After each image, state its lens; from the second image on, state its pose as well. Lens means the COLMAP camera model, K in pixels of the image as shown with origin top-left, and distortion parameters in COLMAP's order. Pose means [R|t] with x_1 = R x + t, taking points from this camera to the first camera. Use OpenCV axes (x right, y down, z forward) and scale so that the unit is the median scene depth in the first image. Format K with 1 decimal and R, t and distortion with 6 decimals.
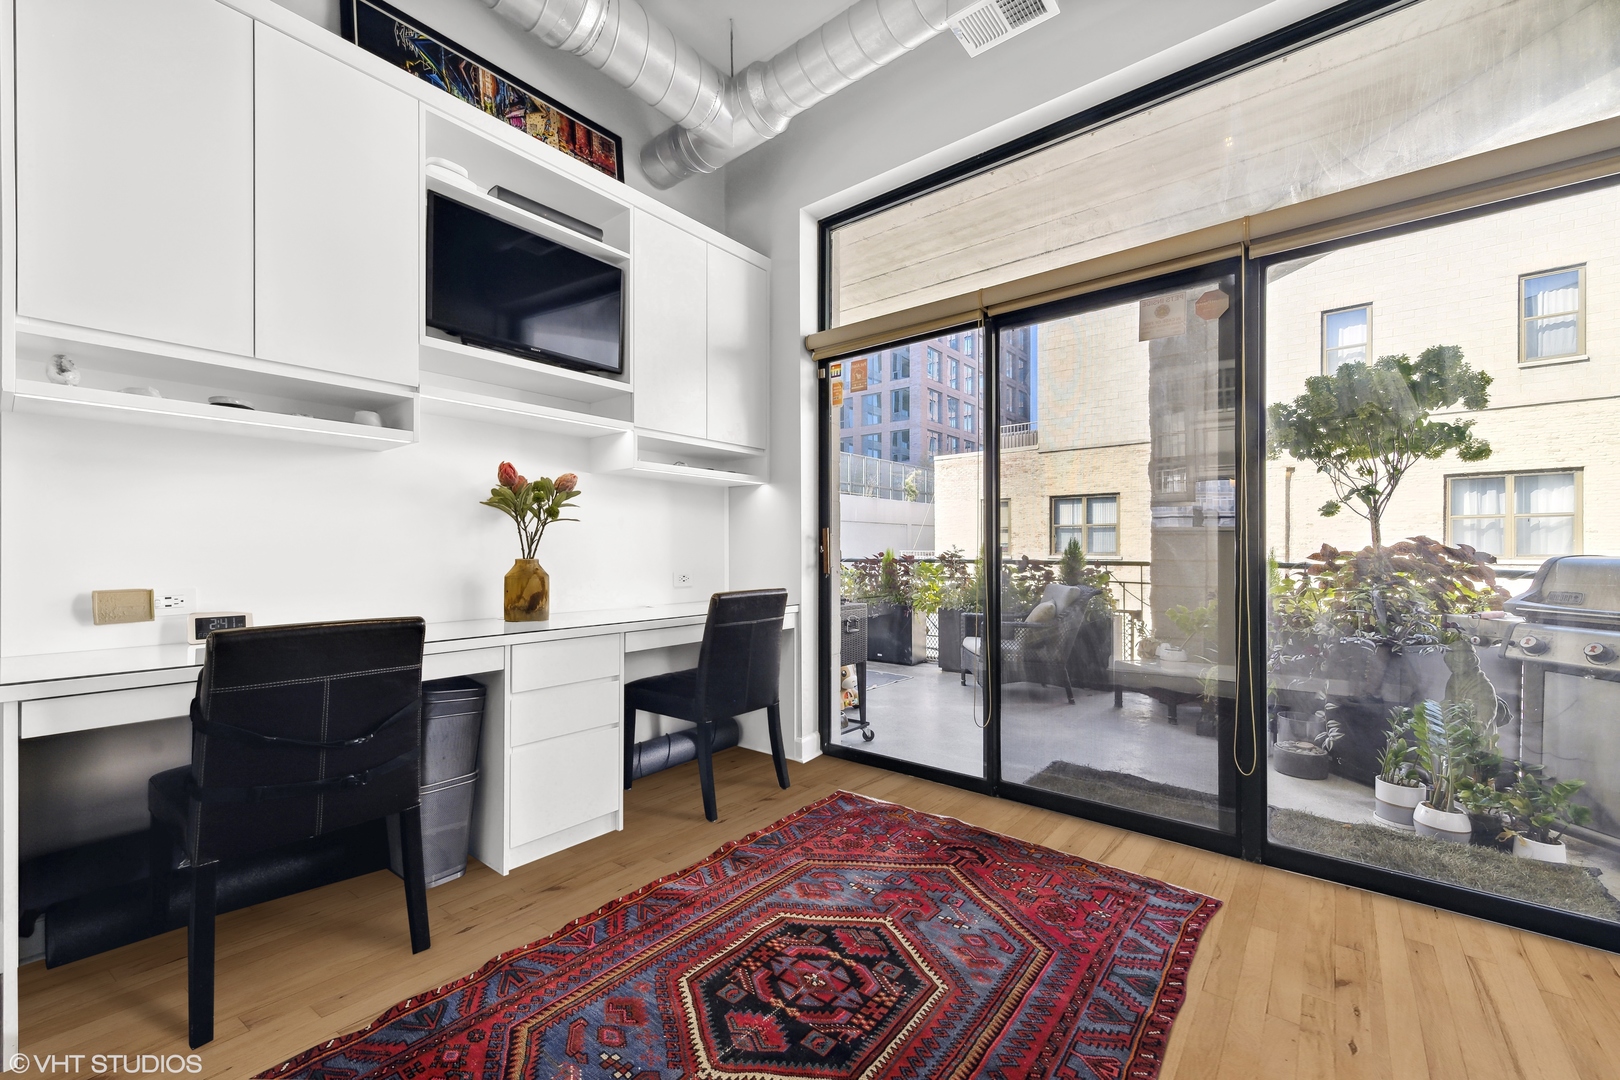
lens RADIAL K [[652.1, 0, 807.3], [0, 652.1, 550.0], [0, 0, 1]] dist [0.000046, 0.000278]
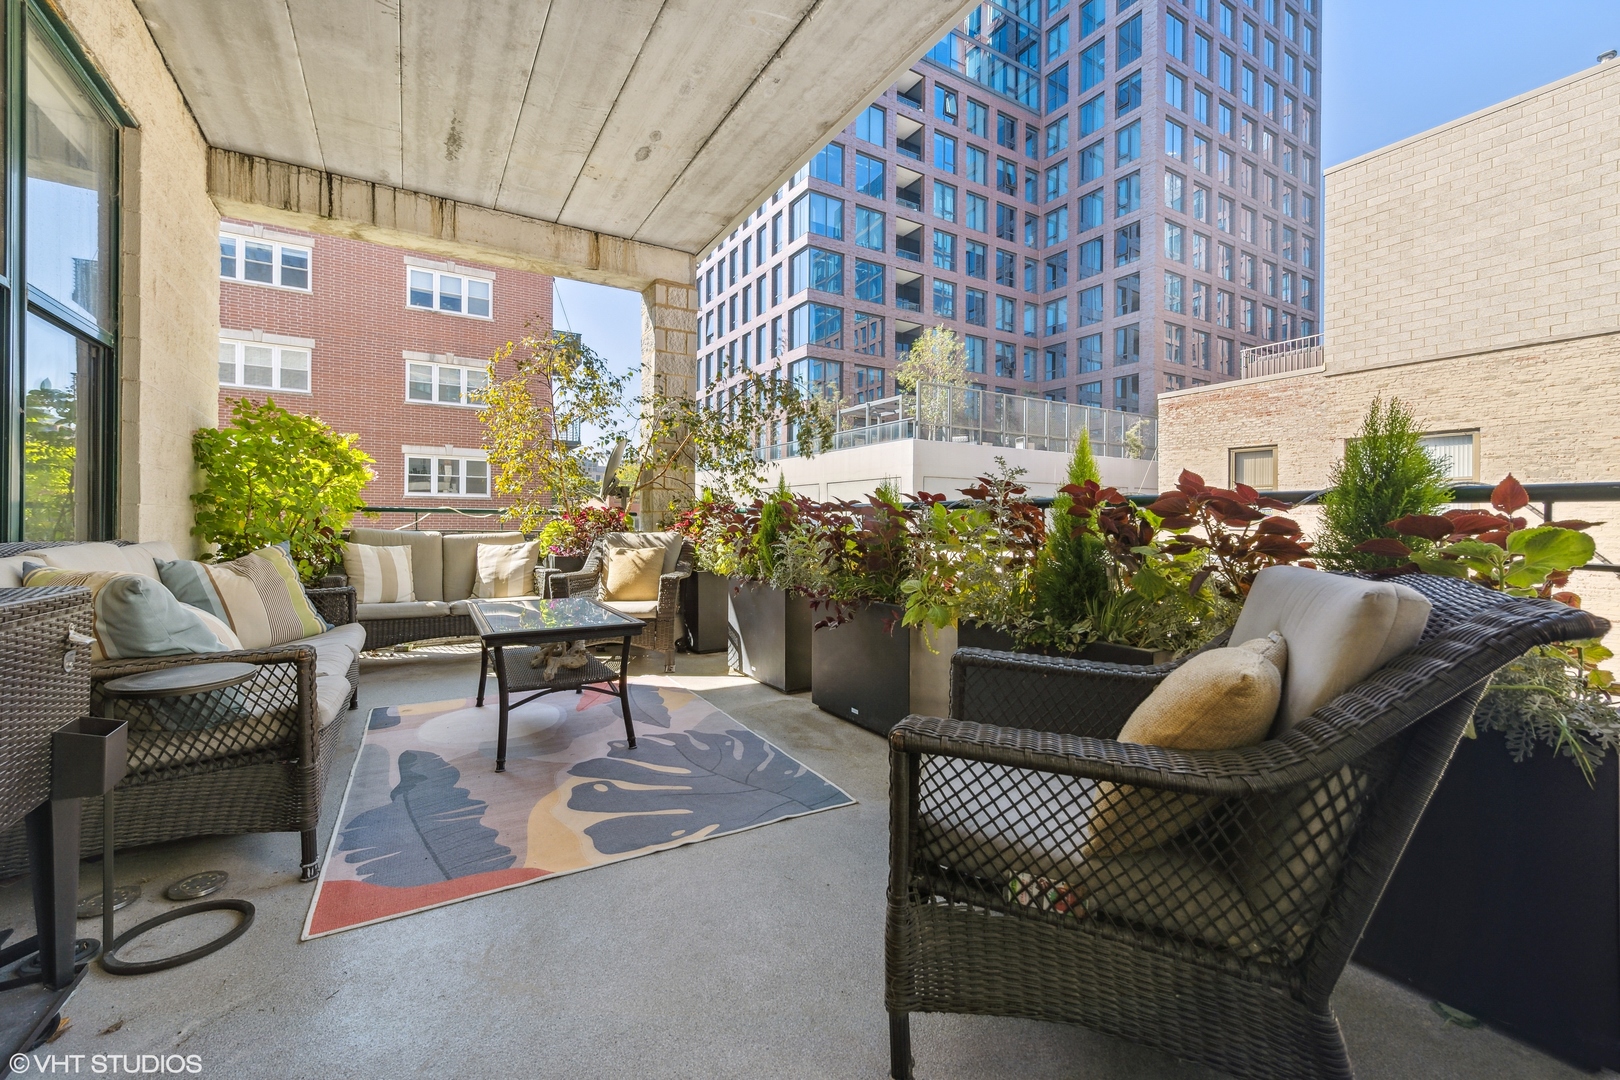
lens RADIAL K [[652.1, 0, 813.8], [0, 652.1, 524.0], [0, 0, 1]] dist [0.000046, 0.000278]
pose [[0.945116, 0.008763, -0.326617, 0.115579], [-0.008583, 0.999961, 0.001991, 0.014487], [0.326621, 0.000922, 0.945155, 0.284685]]
